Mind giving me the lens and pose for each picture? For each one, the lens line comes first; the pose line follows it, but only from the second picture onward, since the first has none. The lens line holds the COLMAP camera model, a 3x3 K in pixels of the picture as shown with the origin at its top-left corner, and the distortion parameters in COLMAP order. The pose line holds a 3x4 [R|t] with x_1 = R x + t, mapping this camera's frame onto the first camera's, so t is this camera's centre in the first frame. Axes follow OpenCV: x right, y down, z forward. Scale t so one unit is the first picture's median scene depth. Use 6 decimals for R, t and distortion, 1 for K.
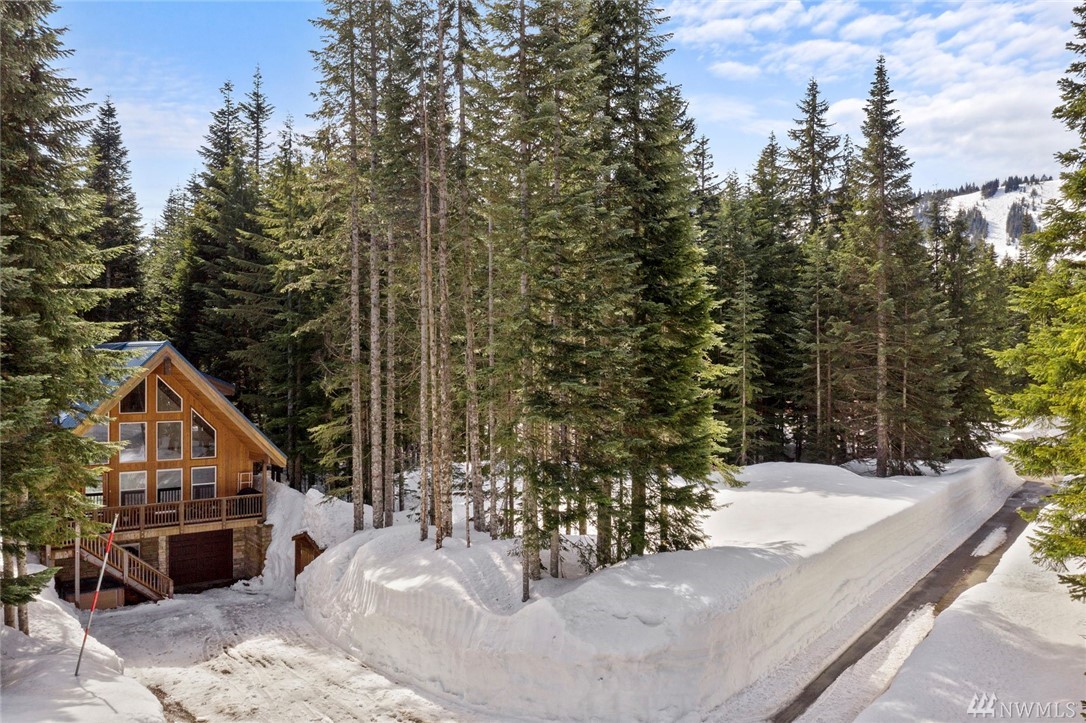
lens RADIAL K [[849.5, 0, 543.0], [0, 849.5, 361.5], [0, 0, 1]] dist [-0.027000, -0.001452]
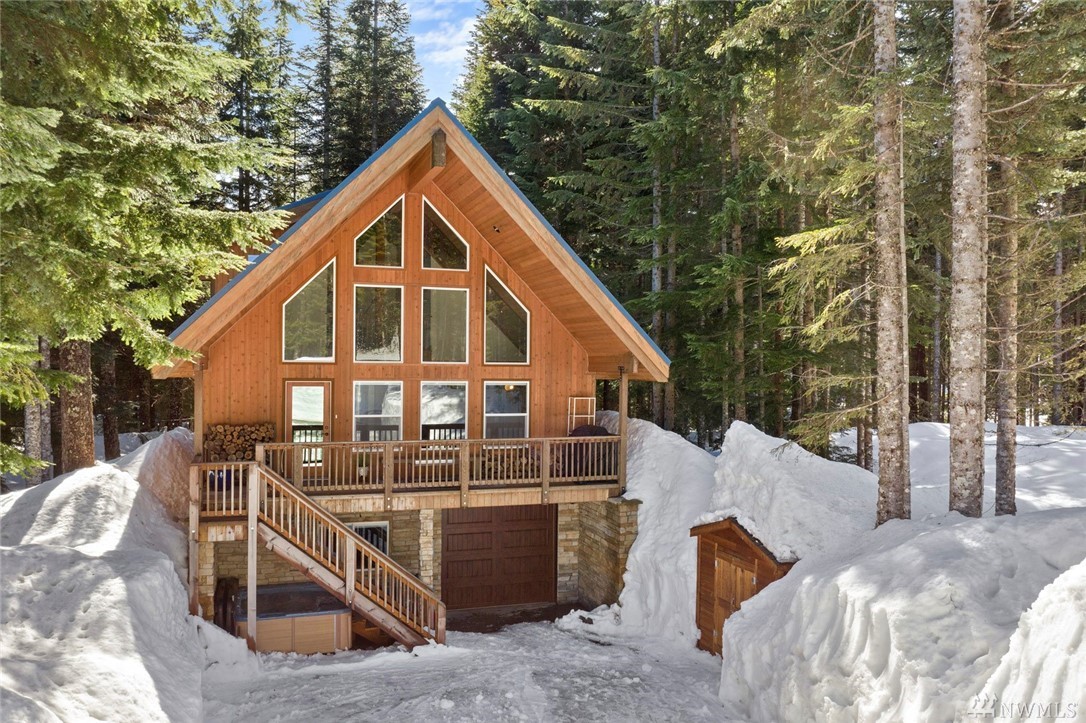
lens RADIAL K [[849.5, 0, 543.0], [0, 849.5, 361.5], [0, 0, 1]] dist [-0.027000, -0.001452]
pose [[0.948575, 0.004963, -0.316513, -0.227938], [-0.006500, 0.999972, -0.003801, 0.120365], [0.316485, 0.005663, 0.948581, 0.543982]]
